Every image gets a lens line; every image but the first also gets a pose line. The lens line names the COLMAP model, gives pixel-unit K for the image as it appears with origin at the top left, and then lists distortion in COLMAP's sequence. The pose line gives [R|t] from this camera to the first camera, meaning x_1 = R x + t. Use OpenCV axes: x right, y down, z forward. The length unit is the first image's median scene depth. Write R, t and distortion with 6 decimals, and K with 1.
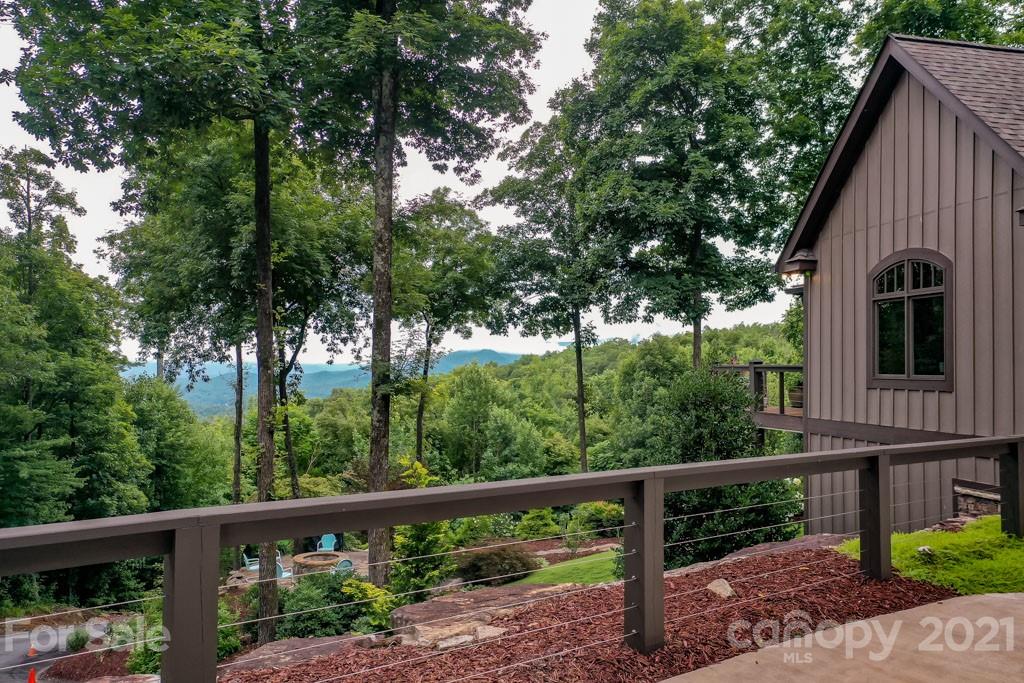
lens RADIAL K [[805.8, 0, 518.2], [0, 805.8, 314.7], [0, 0, 1]] dist [0.000116, 0.003609]
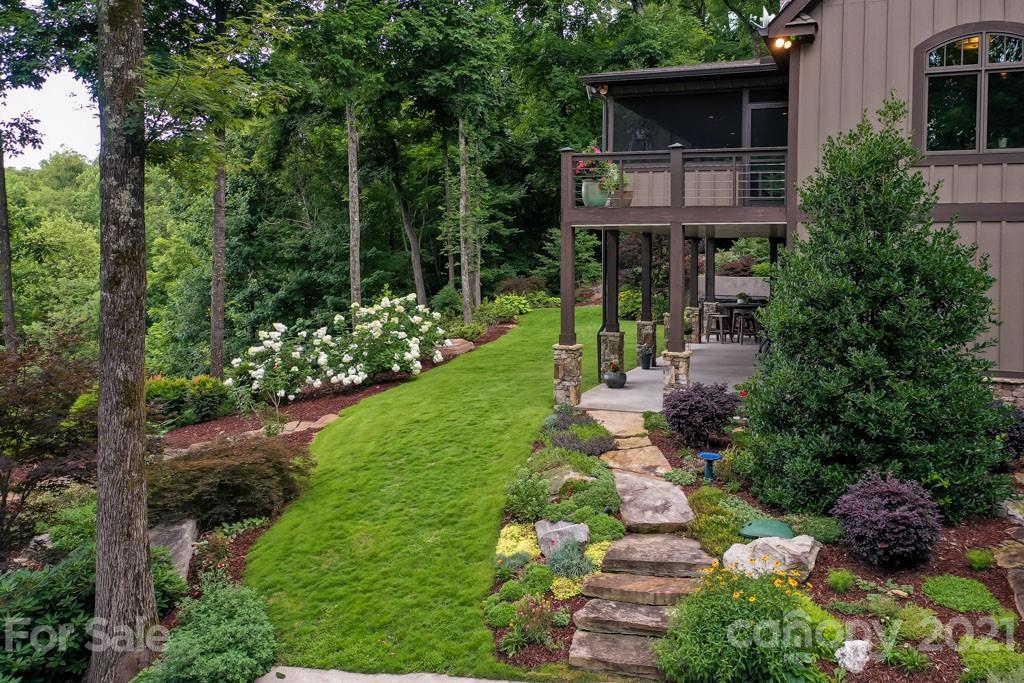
lens RADIAL K [[808.8, 0, 514.4], [0, 808.8, 252.9], [0, 0, 1]] dist [0.041182, 0.004846]
pose [[0.571604, -0.004163, 0.820519, -0.184574], [-0.062952, 0.996817, 0.048912, 0.051597], [-0.818111, -0.079612, 0.569523, 0.242130]]
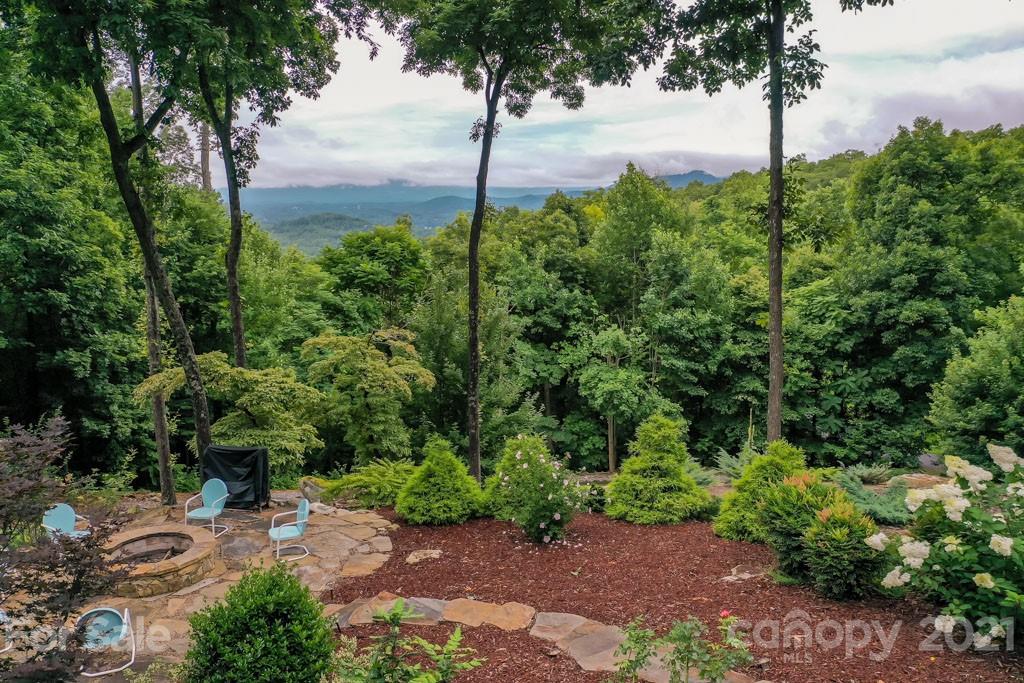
lens RADIAL K [[822.9, 0, 513.3], [0, 822.9, 318.1], [0, 0, 1]] dist [0.081591, 0.002295]
pose [[0.967924, 0.032101, -0.249182, 0.044255], [0.022764, 0.976519, 0.214225, 0.048906], [0.250208, -0.213026, 0.944466, 0.406959]]
